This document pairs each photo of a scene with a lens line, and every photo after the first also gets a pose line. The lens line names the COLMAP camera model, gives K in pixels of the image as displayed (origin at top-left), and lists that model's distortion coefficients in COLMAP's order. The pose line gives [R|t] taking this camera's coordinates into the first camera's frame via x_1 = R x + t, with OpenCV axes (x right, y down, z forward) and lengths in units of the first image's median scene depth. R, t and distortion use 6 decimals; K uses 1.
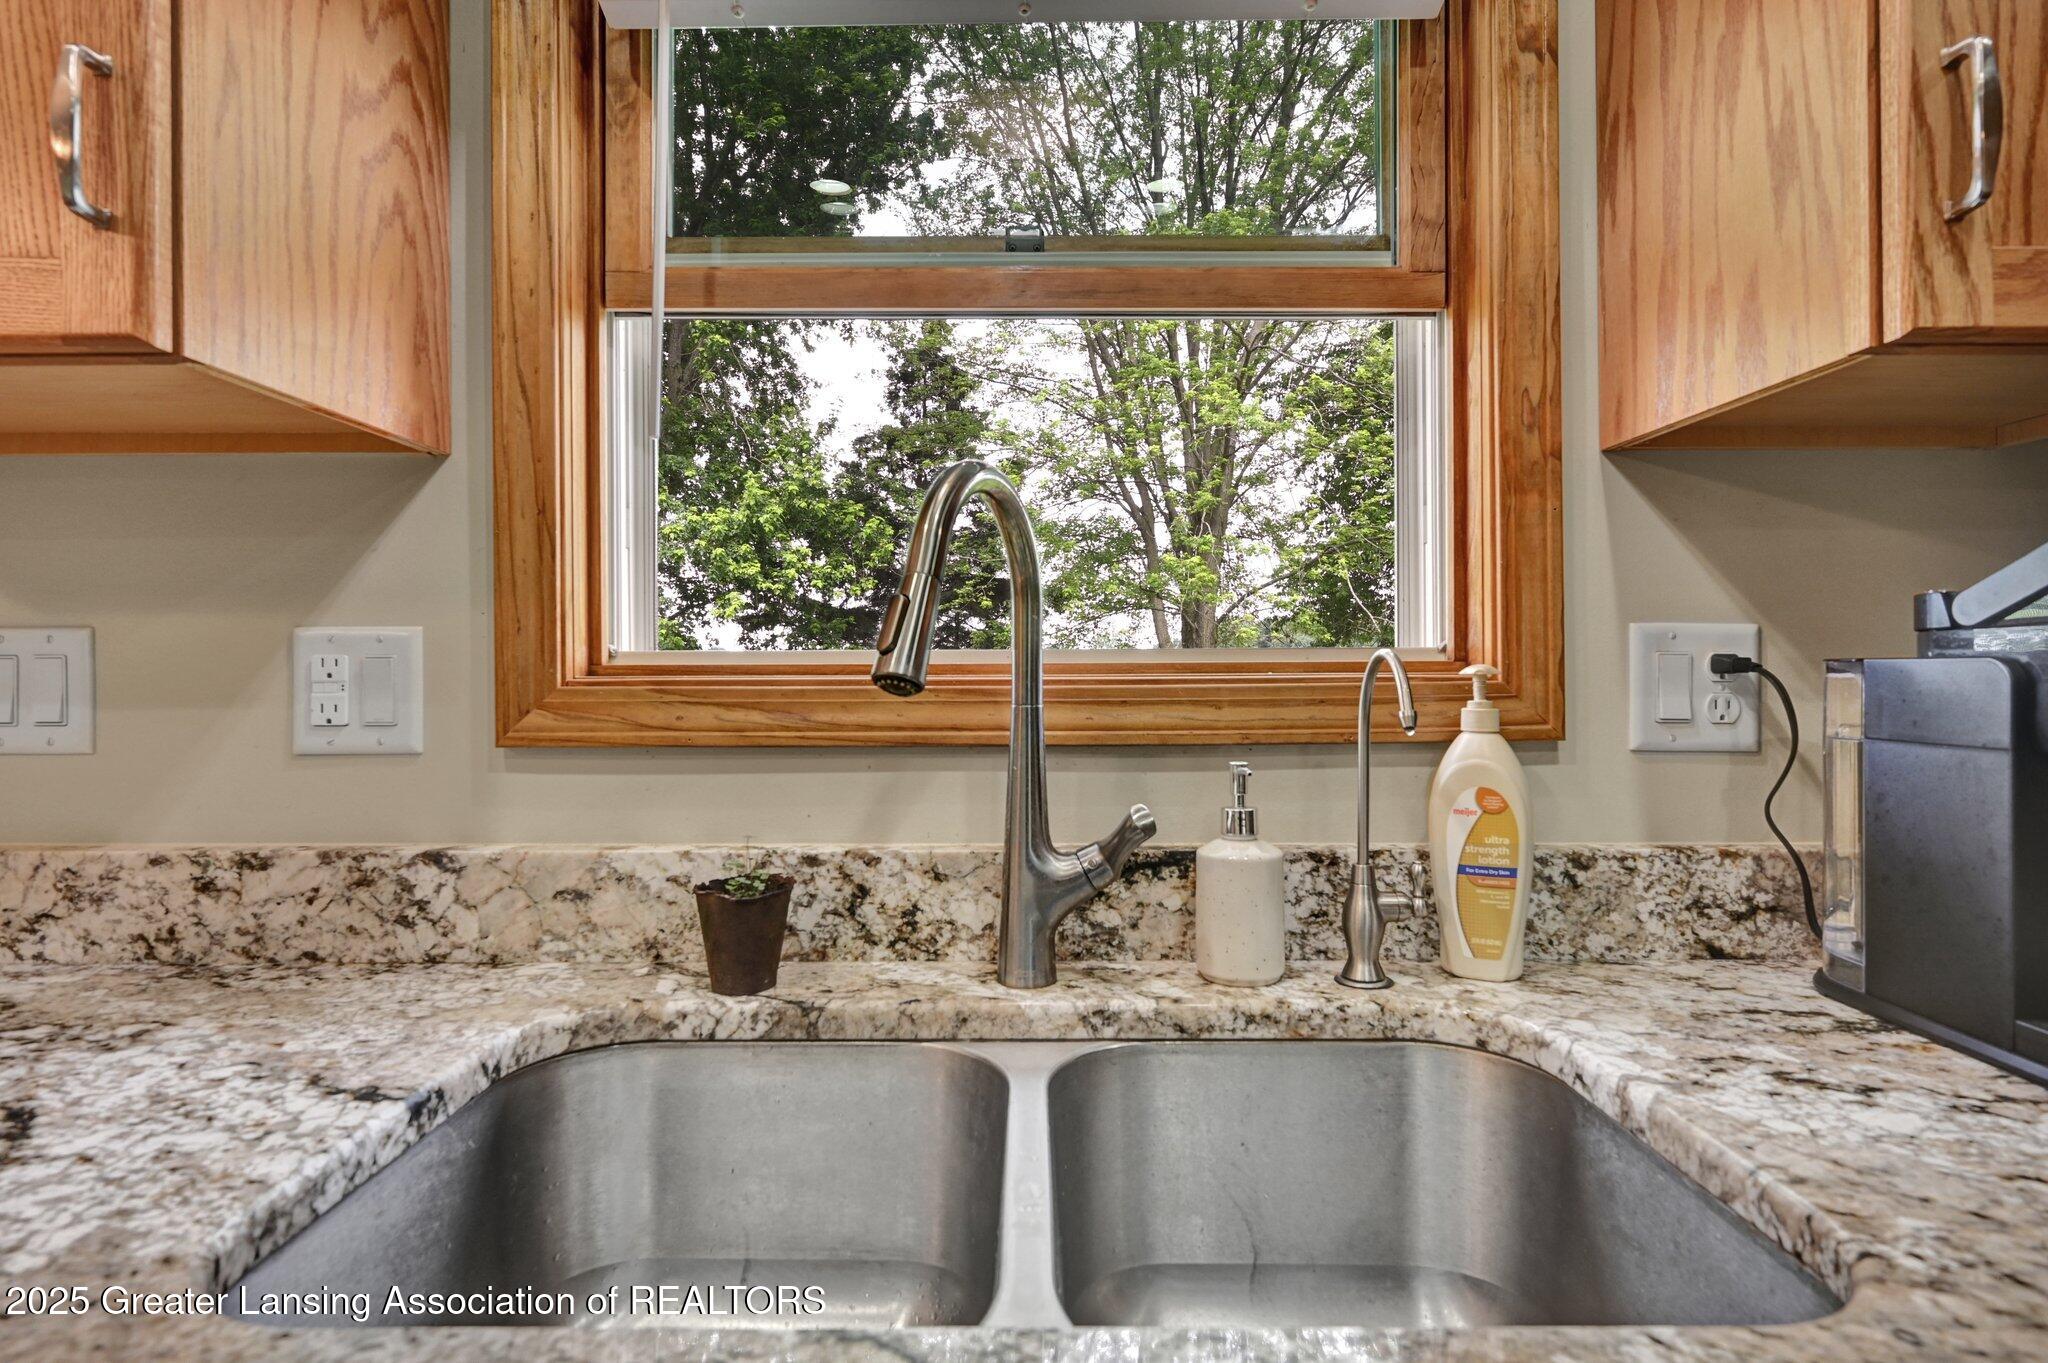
lens RADIAL K [[1019.1, 0, 1022.4], [0, 1019.1, 672.0], [0, 0, 1]] dist [-0.002414, -0.000191]
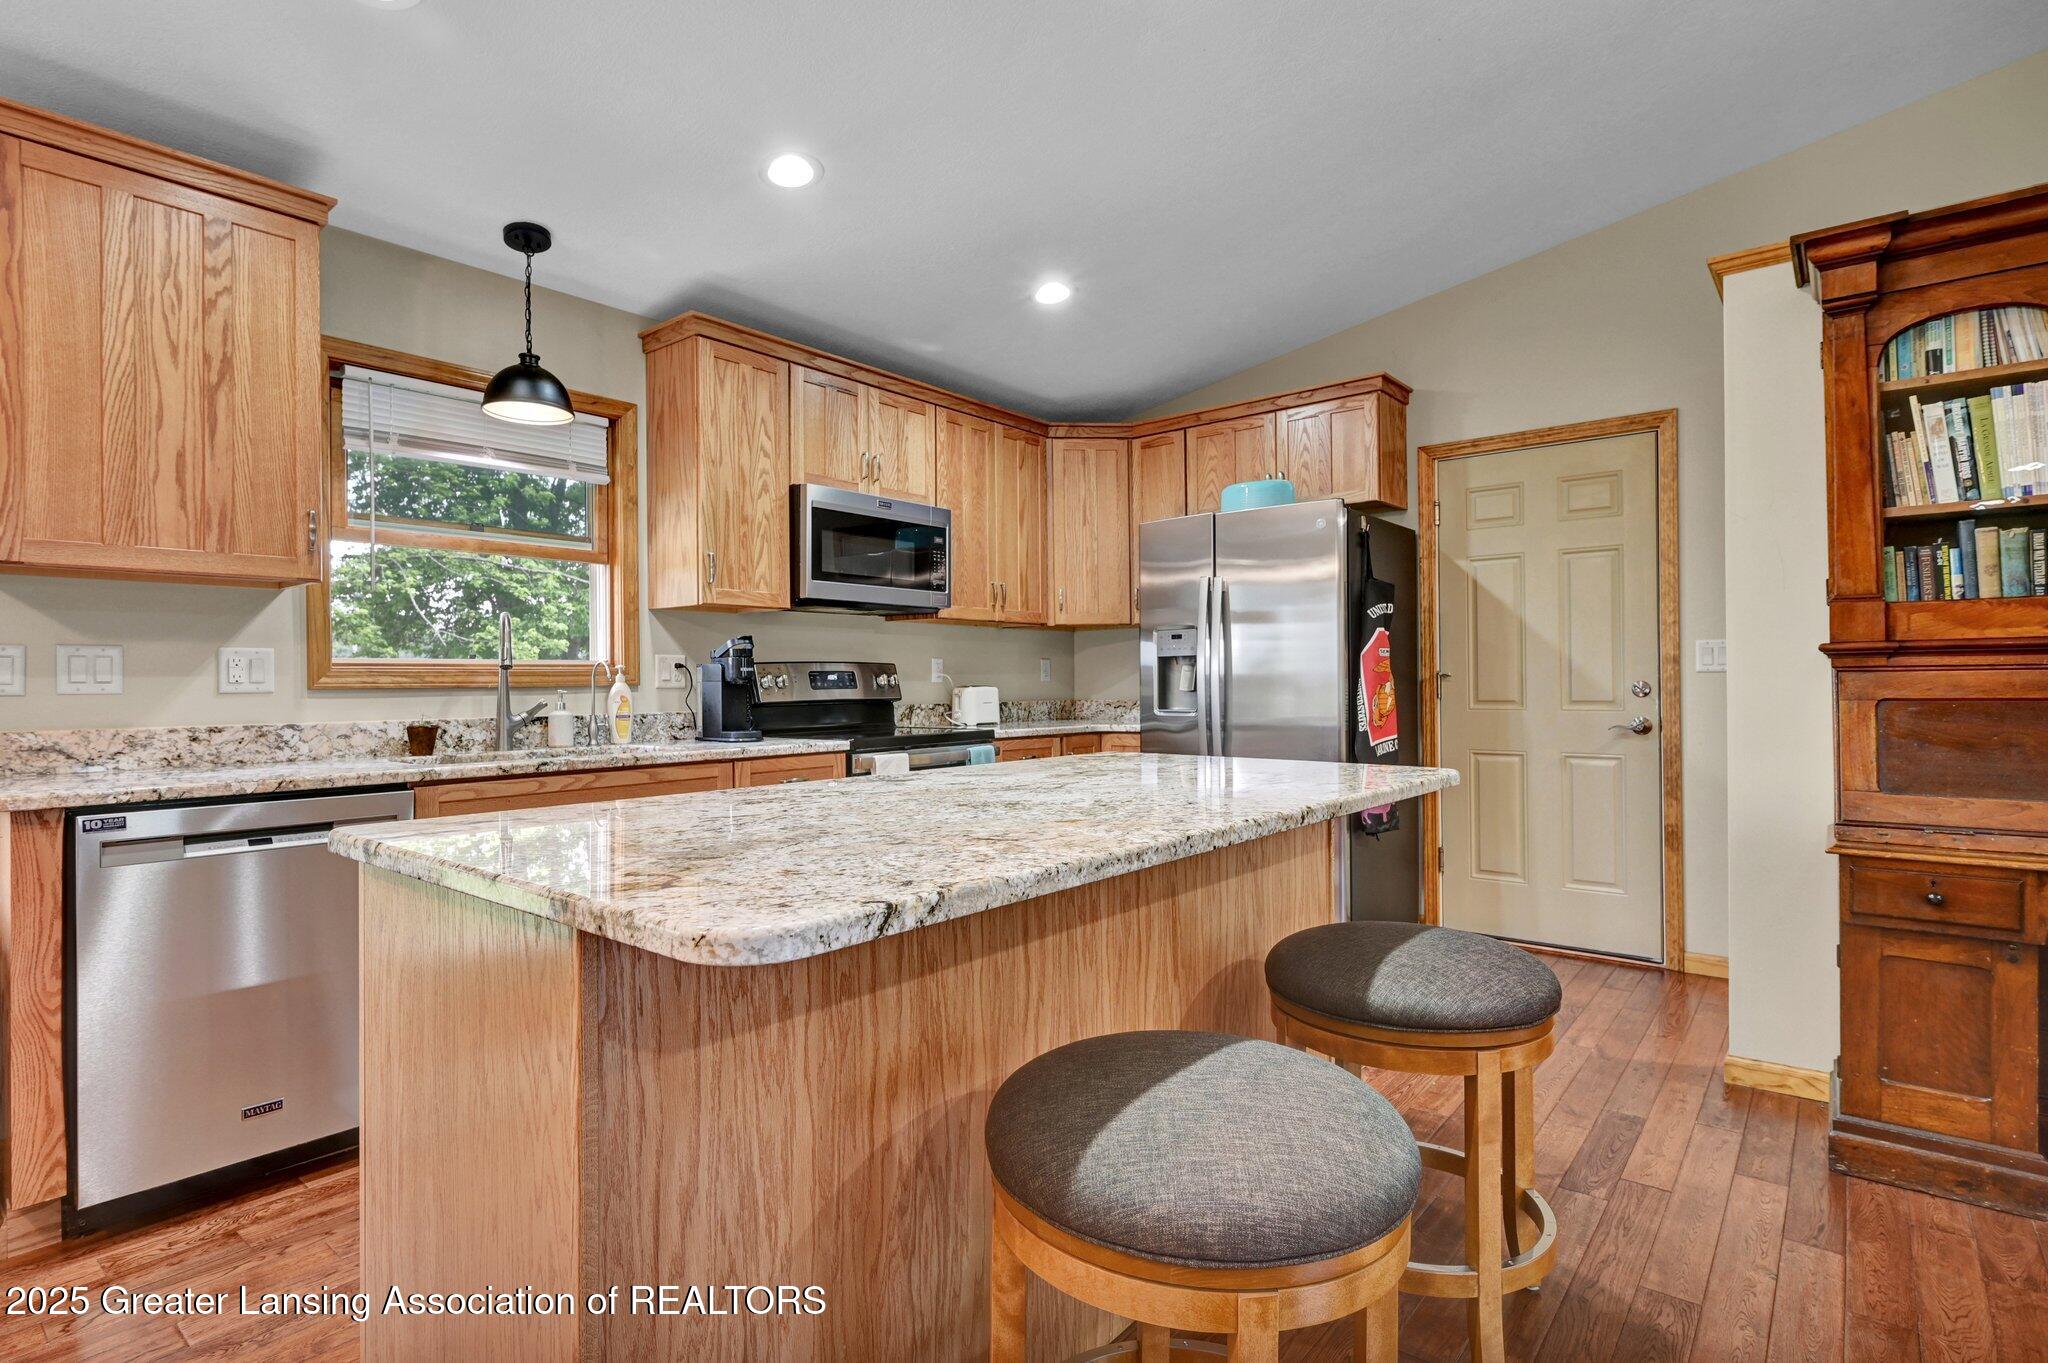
lens RADIAL K [[1016.1, 0, 1028.4], [0, 1016.1, 678.6], [0, 0, 1]] dist [-0.003258, 0.000033]
pose [[0.631095, -0.000536, 0.775705, -1.523924], [0.004948, 0.999982, -0.003335, 0.063077], [-0.775689, 0.005943, 0.631087, -2.569029]]
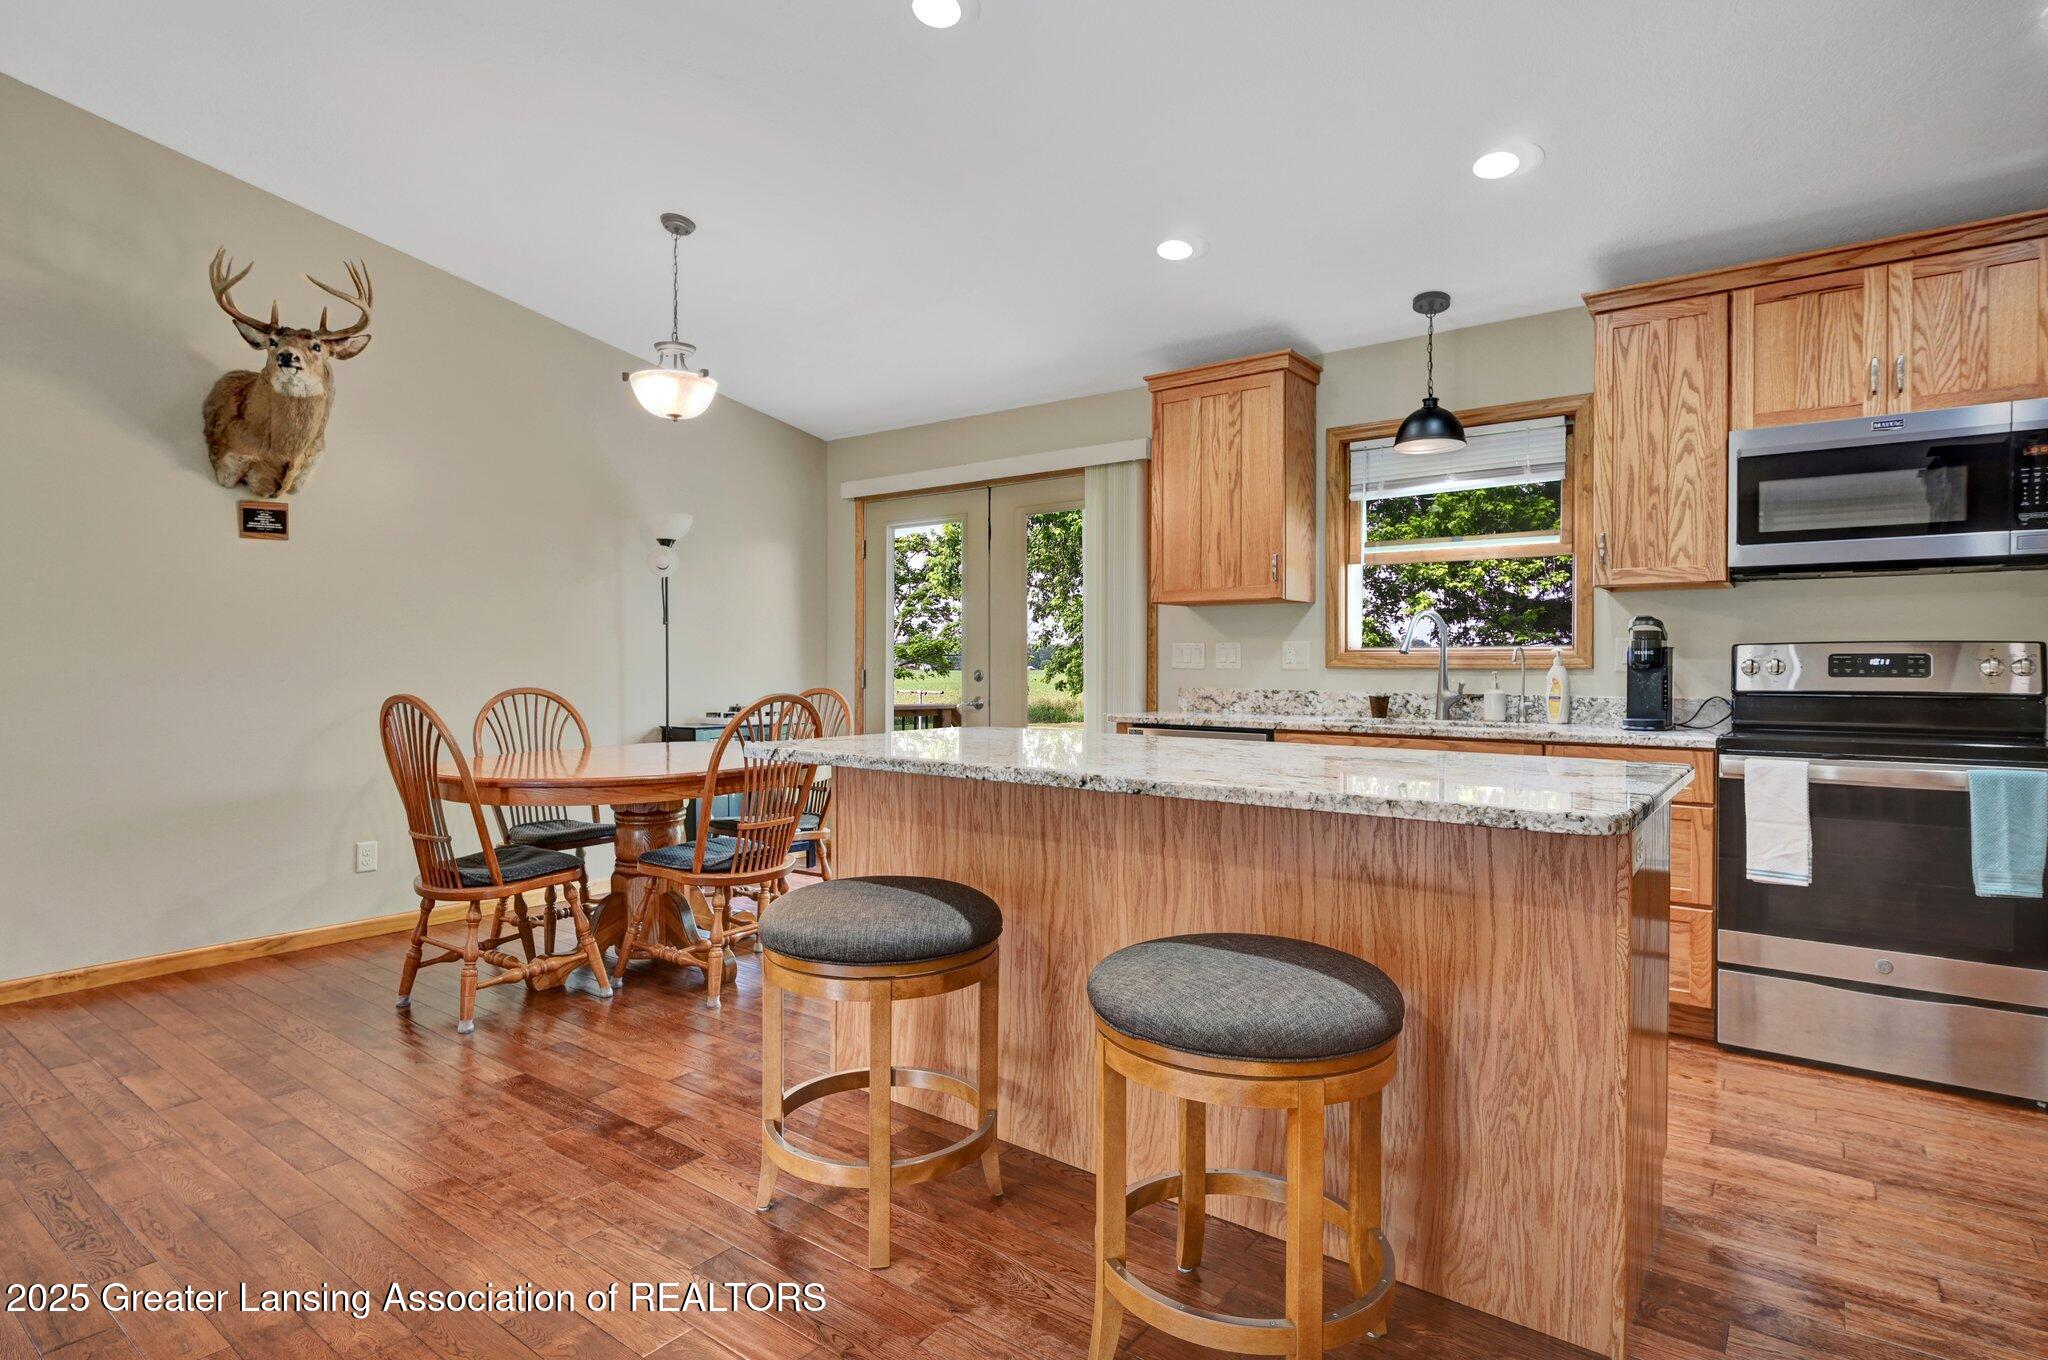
lens RADIAL K [[1046.5, 0, 1024.0], [0, 1046.5, 680.0], [0, 0, 1]] dist [-0.003998, 0.001312]
pose [[0.796690, 0.014707, -0.604210, 1.239004], [-0.006231, 0.999851, 0.016121, 0.061194], [0.604356, -0.009078, 0.796662, -3.556549]]
